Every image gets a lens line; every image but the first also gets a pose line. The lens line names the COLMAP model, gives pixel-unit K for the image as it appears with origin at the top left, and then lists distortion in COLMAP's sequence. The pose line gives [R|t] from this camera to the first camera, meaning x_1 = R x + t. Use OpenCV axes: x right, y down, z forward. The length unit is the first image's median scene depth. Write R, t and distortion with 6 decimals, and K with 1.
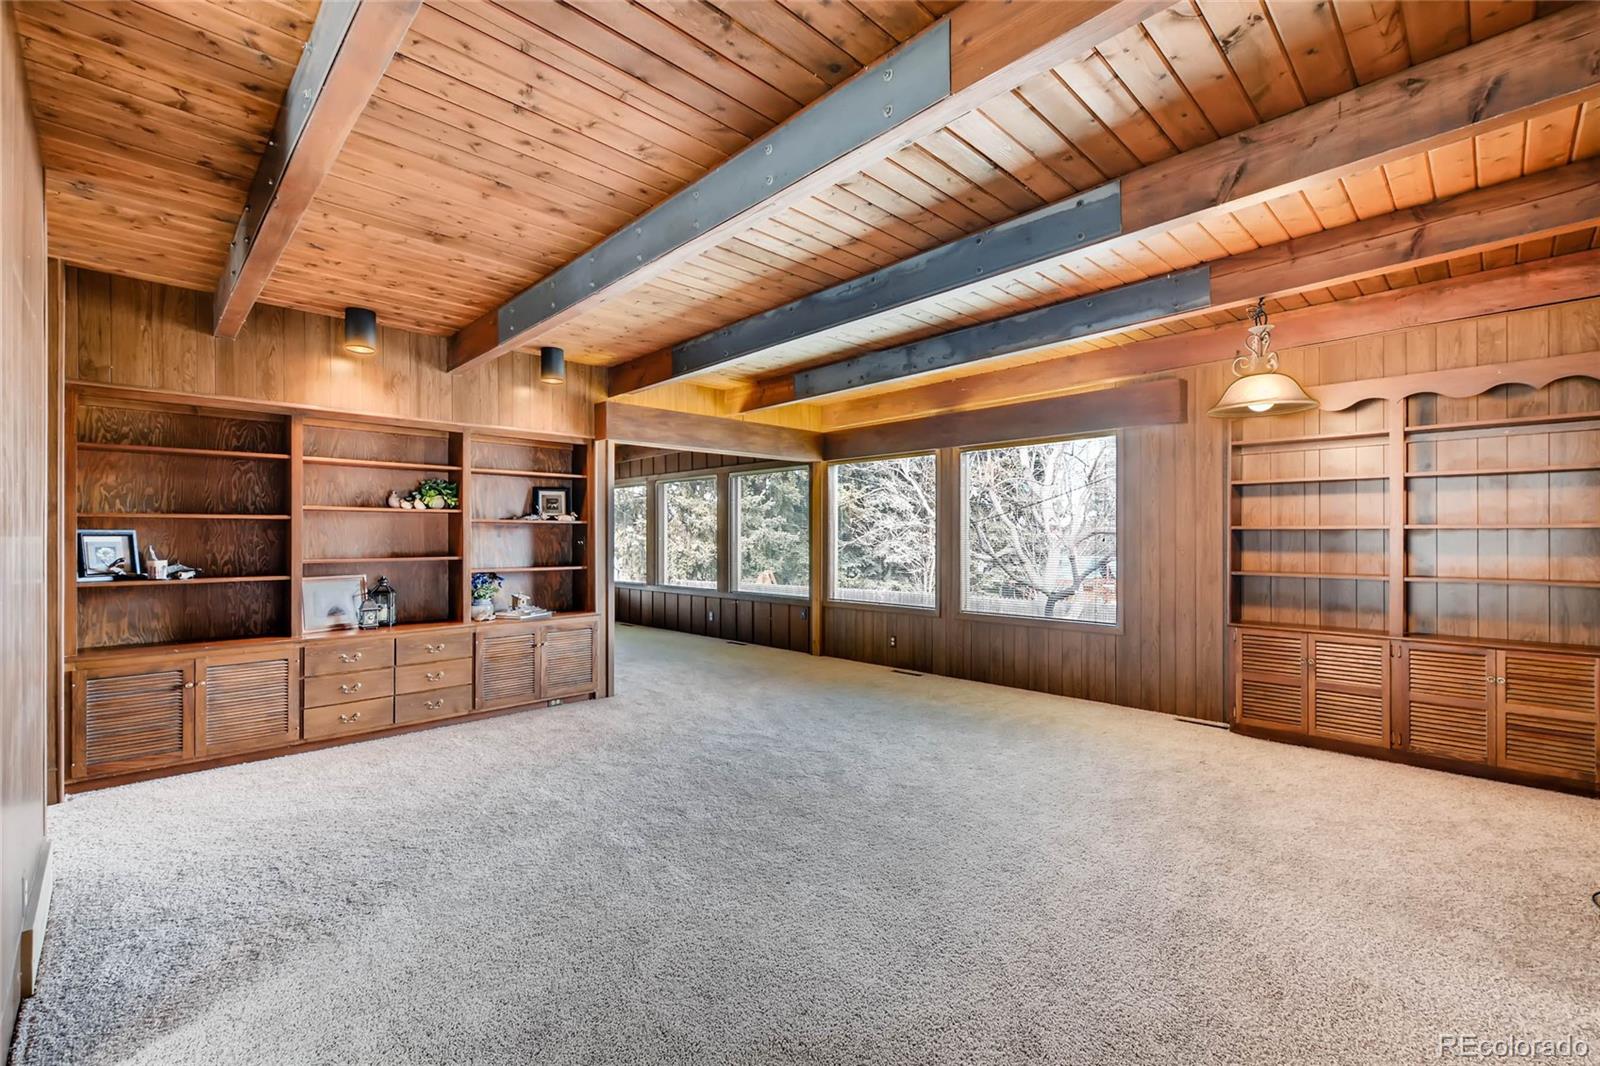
lens RADIAL K [[695.9, 0, 808.1], [0, 695.9, 536.1], [0, 0, 1]] dist [0.012331, -0.000632]
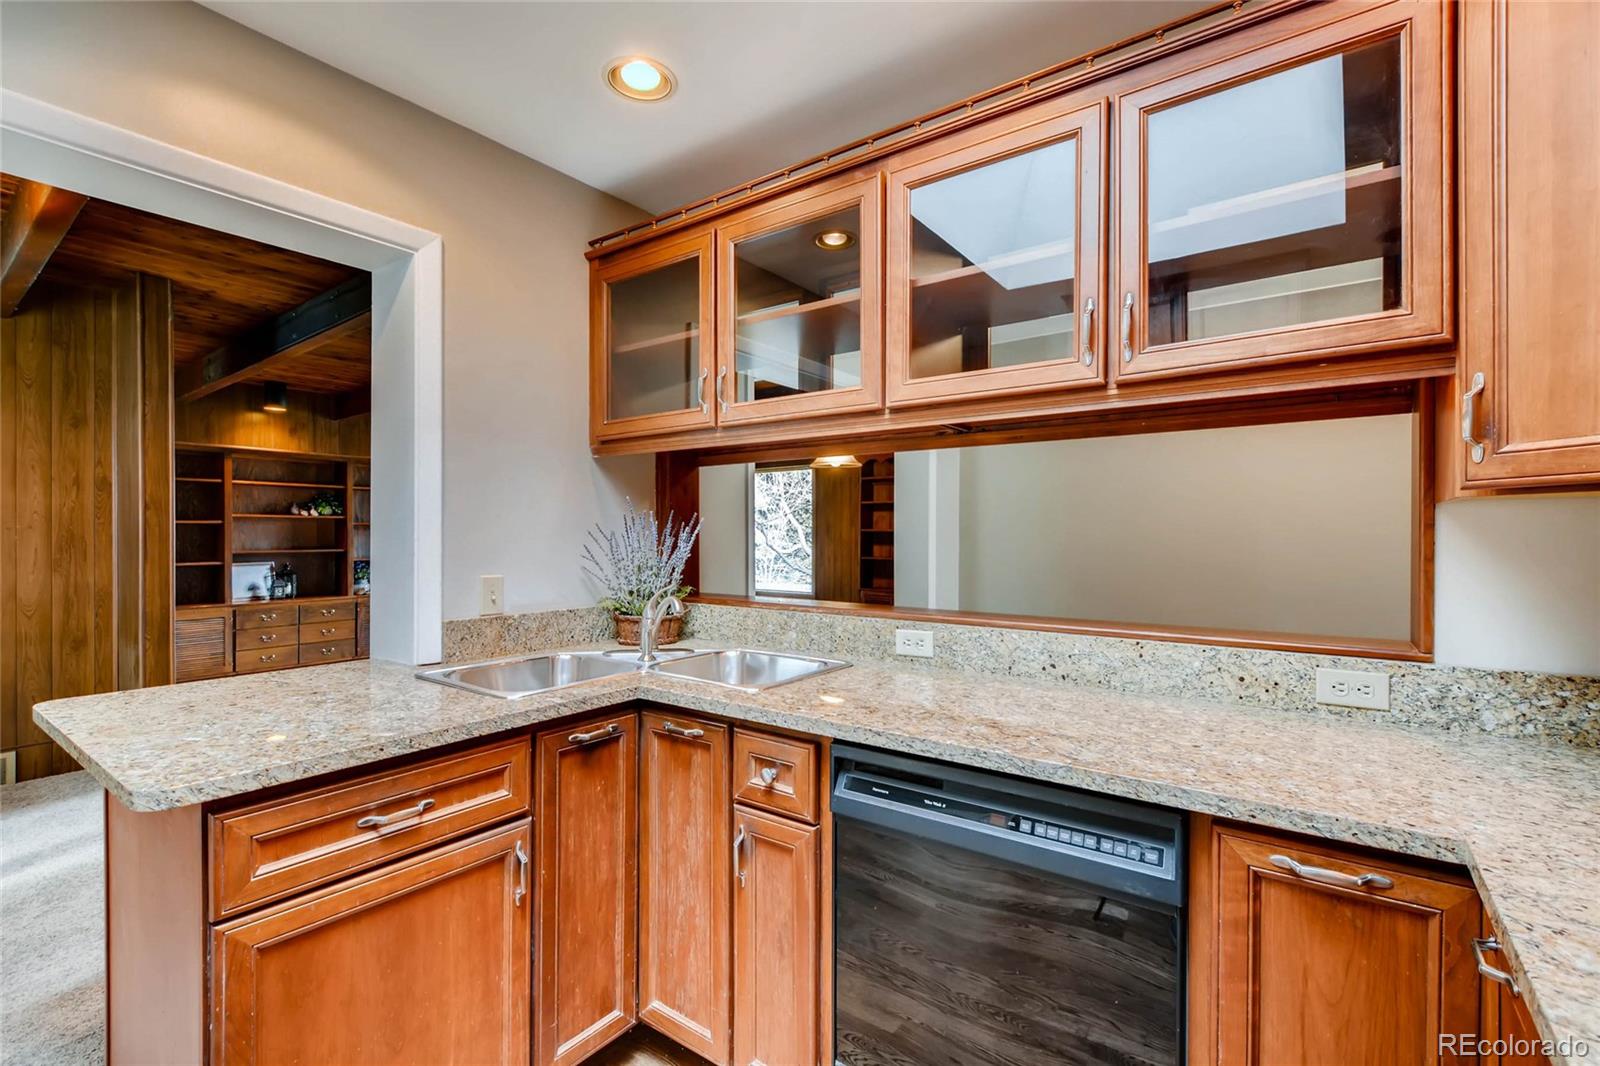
lens RADIAL K [[695.9, 0, 796.4], [0, 695.9, 541.3], [0, 0, 1]] dist [0.012331, -0.000632]
pose [[0.988948, -0.001284, 0.148256, 0.211364], [-0.000066, 0.999959, 0.009099, 0.000371], [-0.148261, -0.009008, 0.988907, -0.578791]]
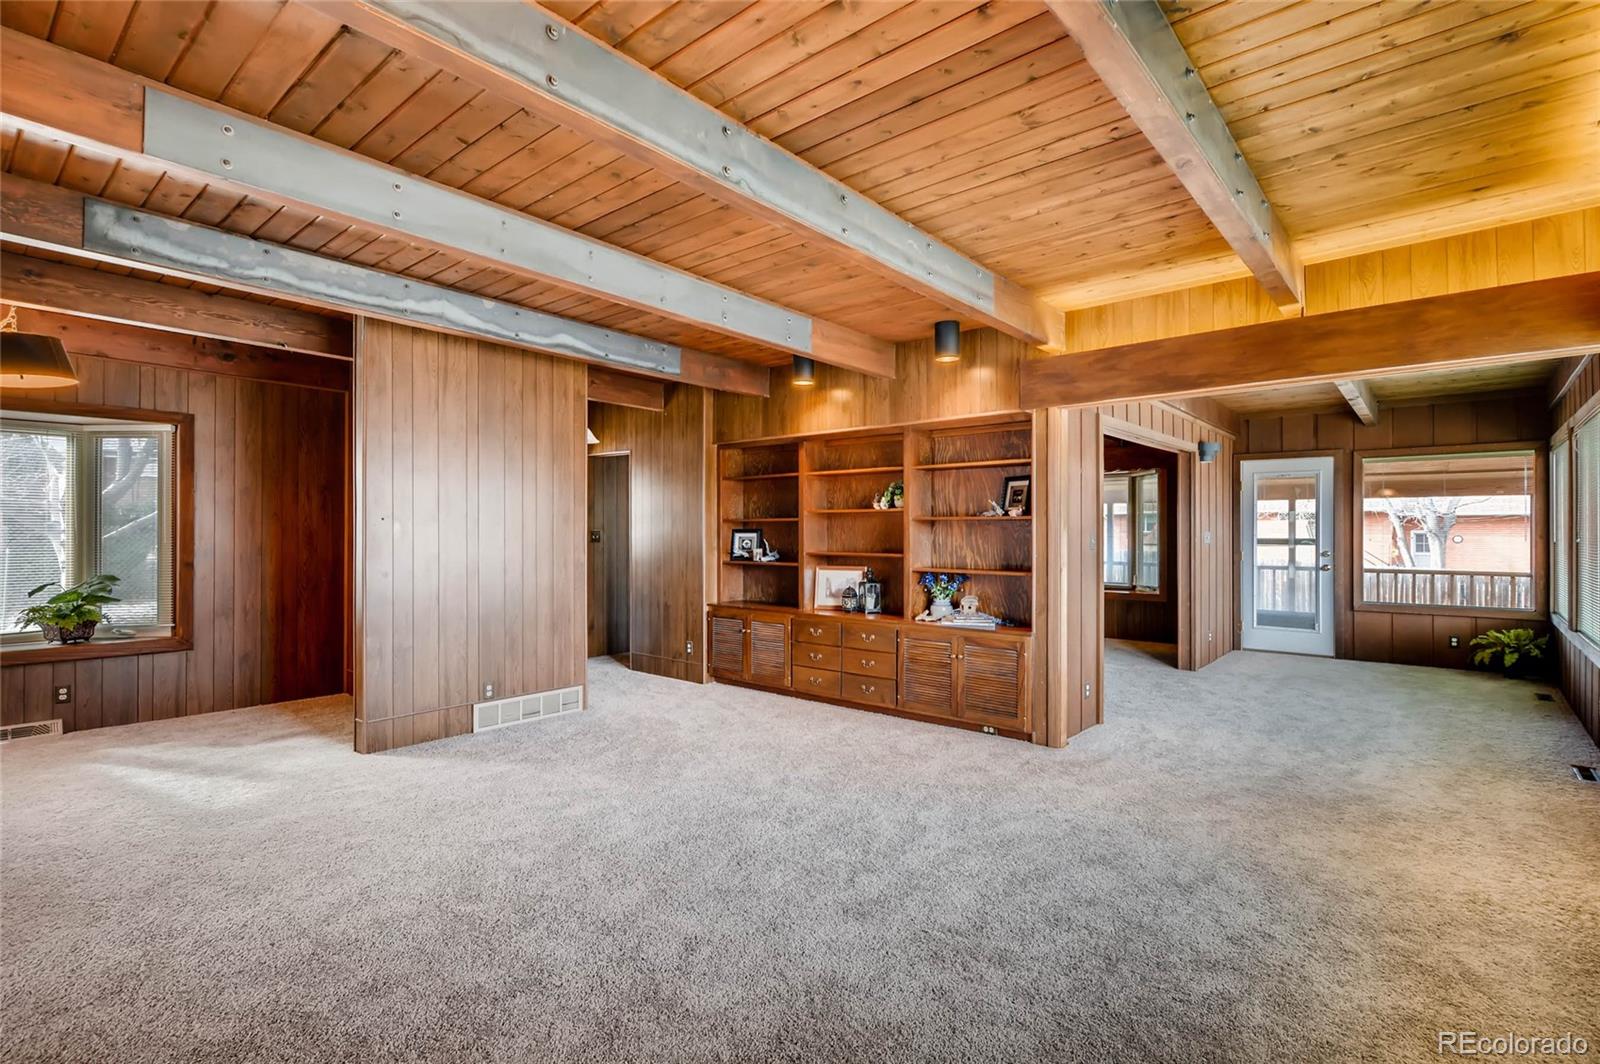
lens RADIAL K [[759.9, 0, 799.4], [0, 759.9, 520.6], [0, 0, 1]] dist [-0.000822, -0.000093]
pose [[0.073881, -0.012018, -0.997195, 0.634192], [-0.000918, 0.999926, -0.012119, -0.006241], [0.997267, 0.001811, 0.073865, 0.813880]]
